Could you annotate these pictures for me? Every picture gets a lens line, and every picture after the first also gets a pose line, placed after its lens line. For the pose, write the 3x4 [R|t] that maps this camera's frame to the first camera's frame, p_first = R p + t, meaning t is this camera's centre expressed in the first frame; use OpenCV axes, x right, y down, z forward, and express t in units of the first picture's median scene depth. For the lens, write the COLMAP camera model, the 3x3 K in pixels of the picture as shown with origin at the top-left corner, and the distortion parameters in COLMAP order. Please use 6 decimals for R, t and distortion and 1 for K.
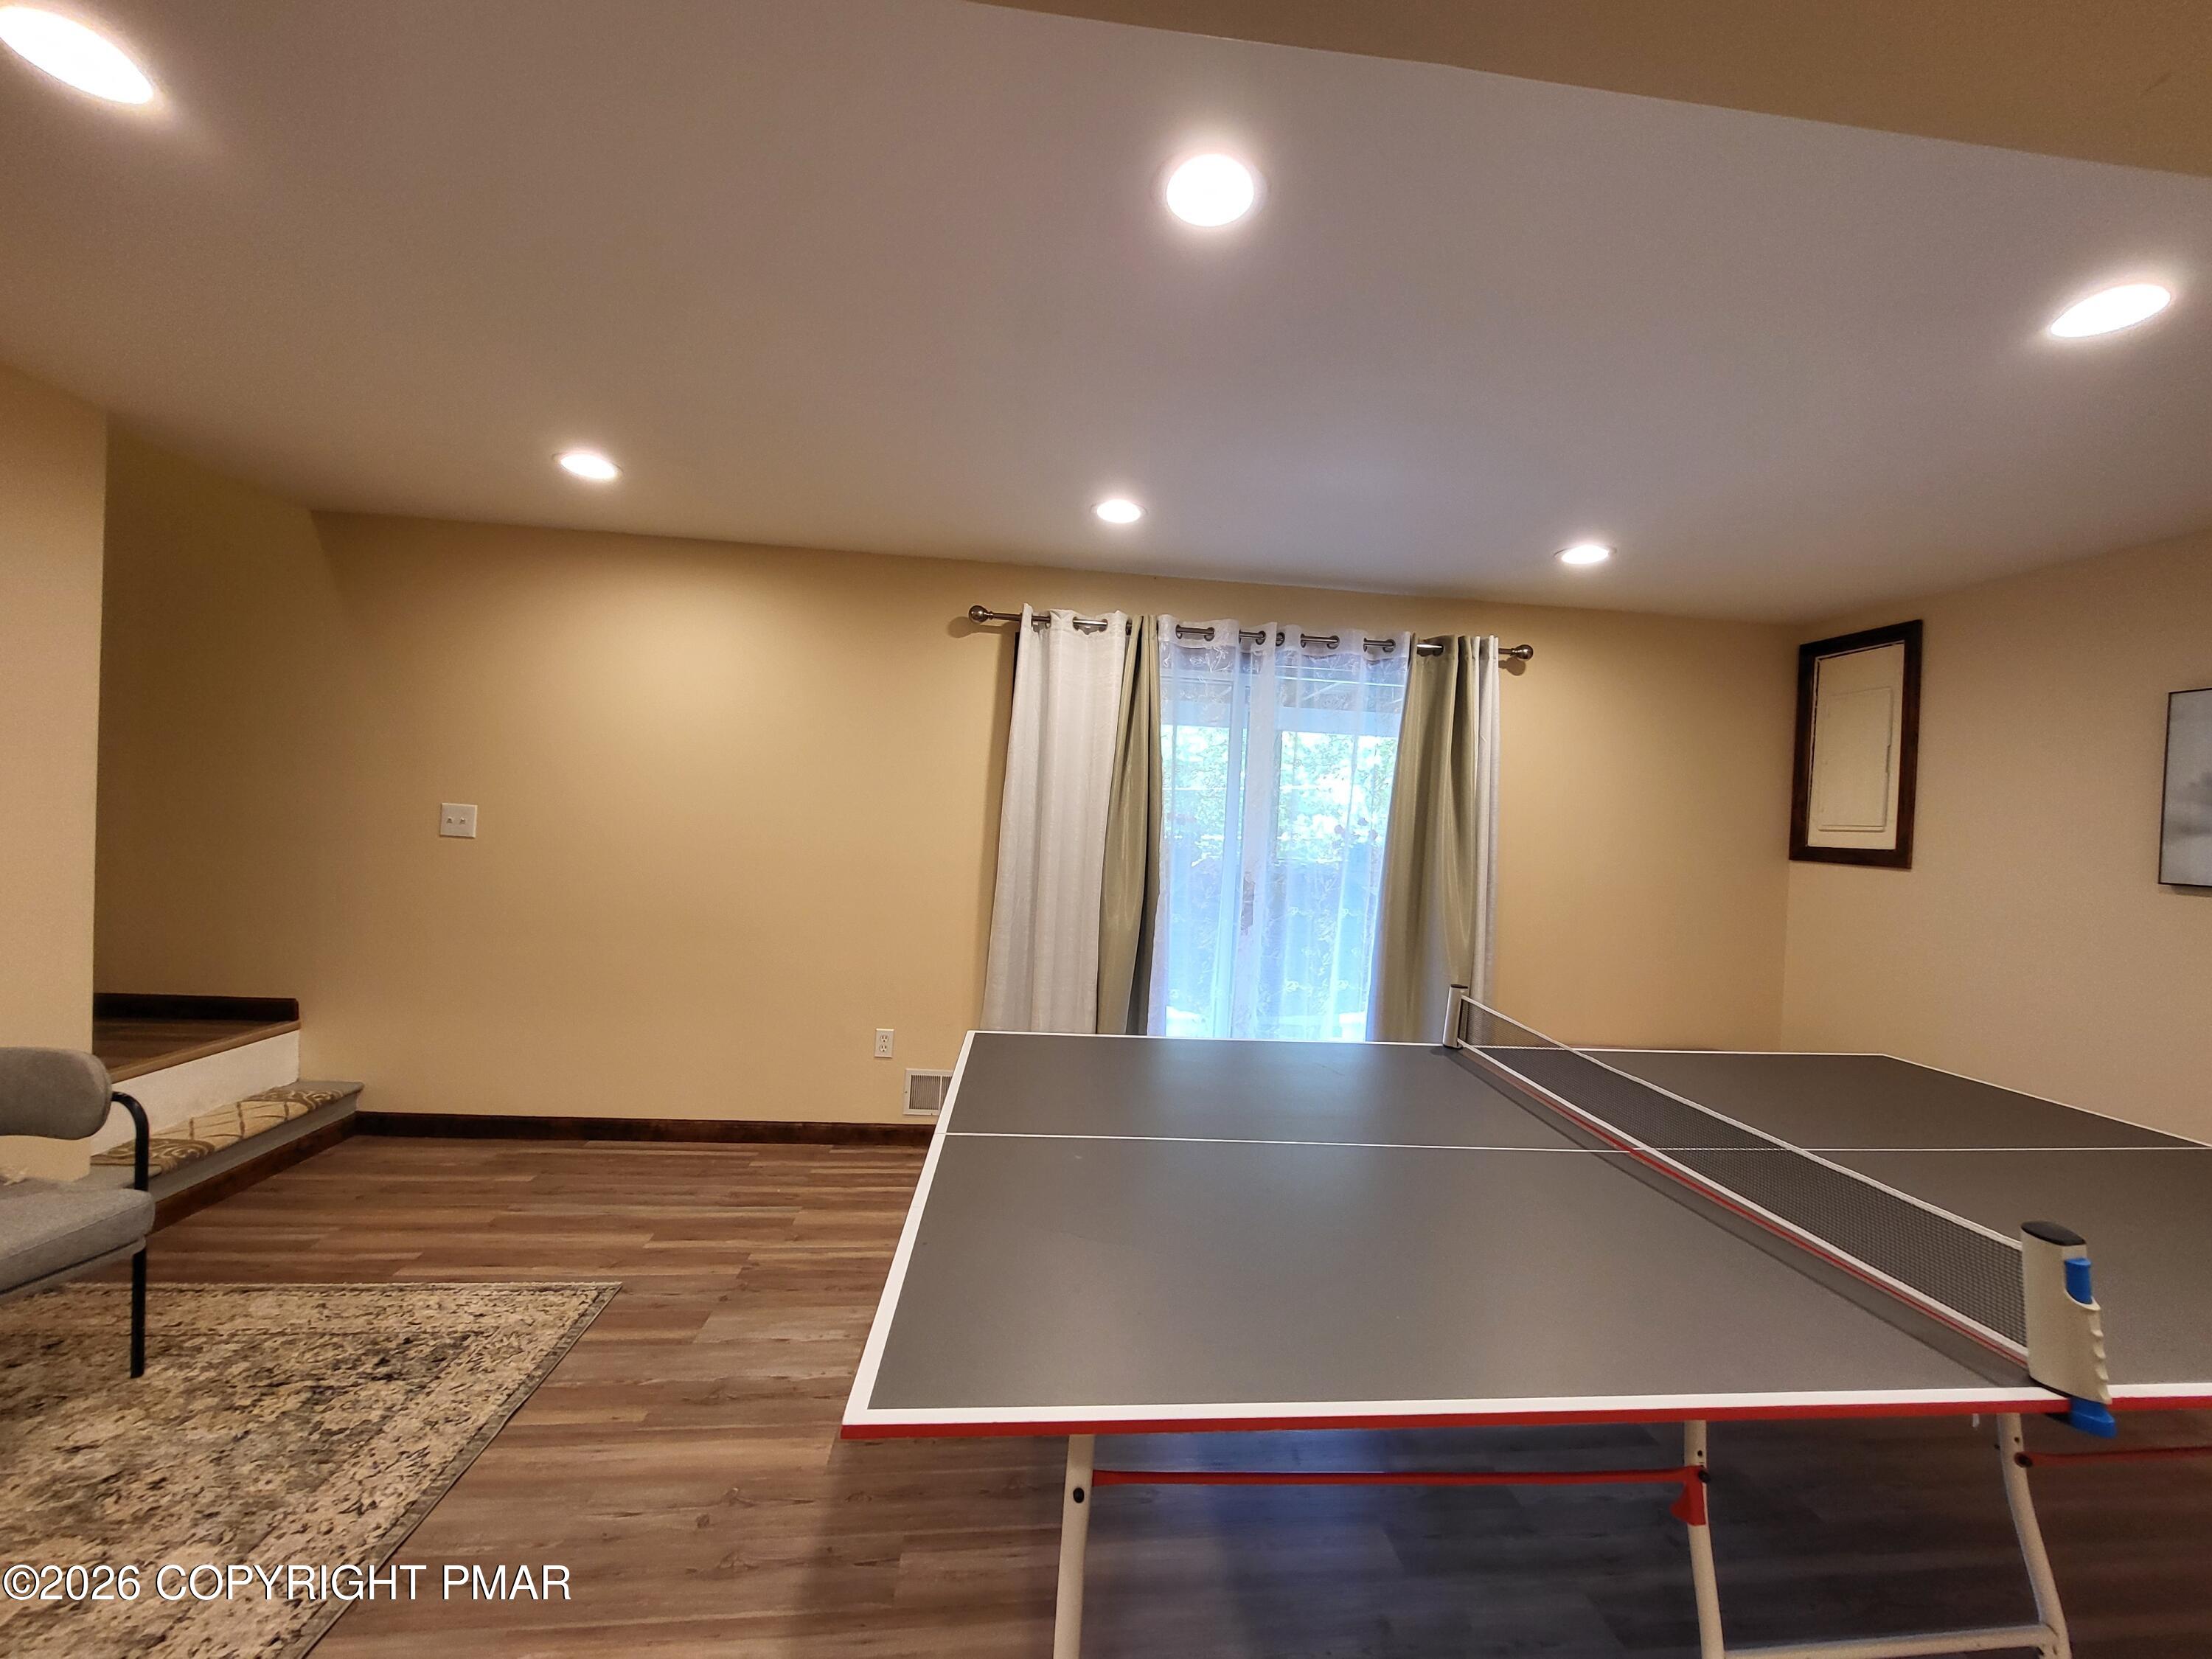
lens RADIAL K [[876.1, 0, 1115.9], [0, 876.1, 838.6], [0, 0, 1]] dist [-0.001926, -0.000215]
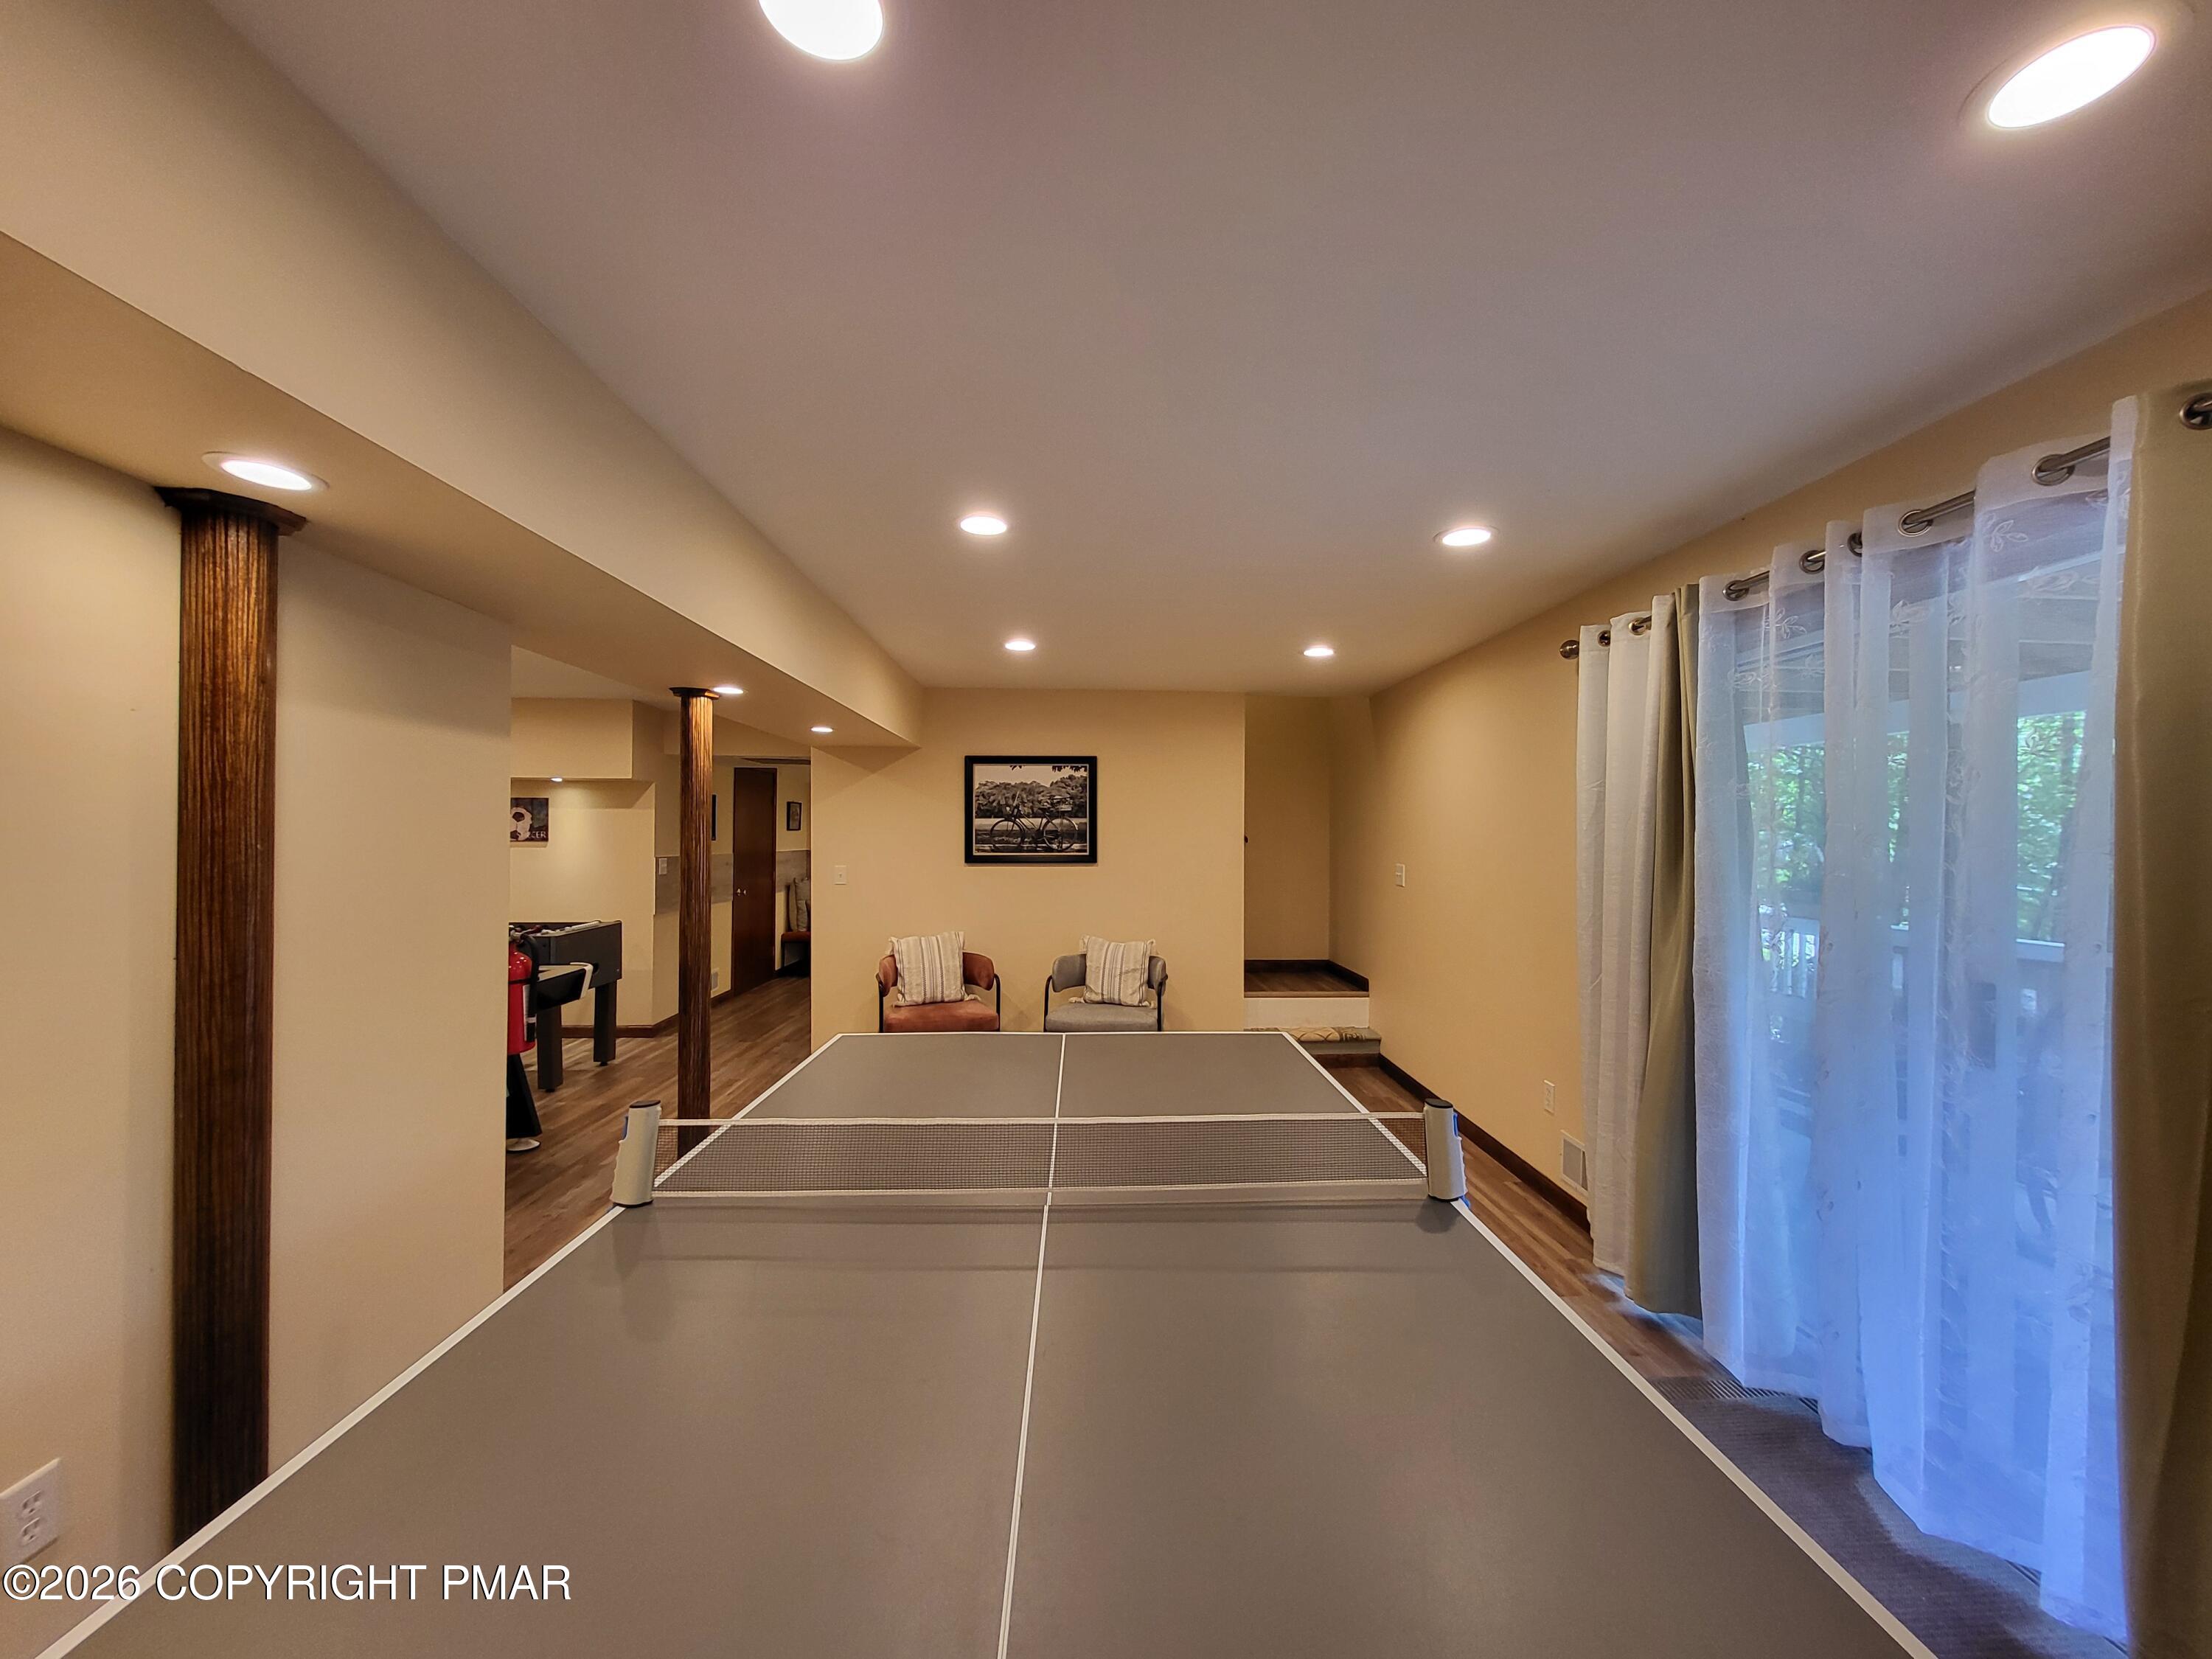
lens RADIAL K [[876.1, 0, 1115.9], [0, 876.1, 838.6], [0, 0, 1]] dist [-0.001926, -0.000215]
pose [[-0.057755, -0.043912, -0.997365, 0.774452], [-0.014419, 0.998965, -0.043147, -0.008985], [0.998227, 0.011889, -0.058328, 0.570106]]
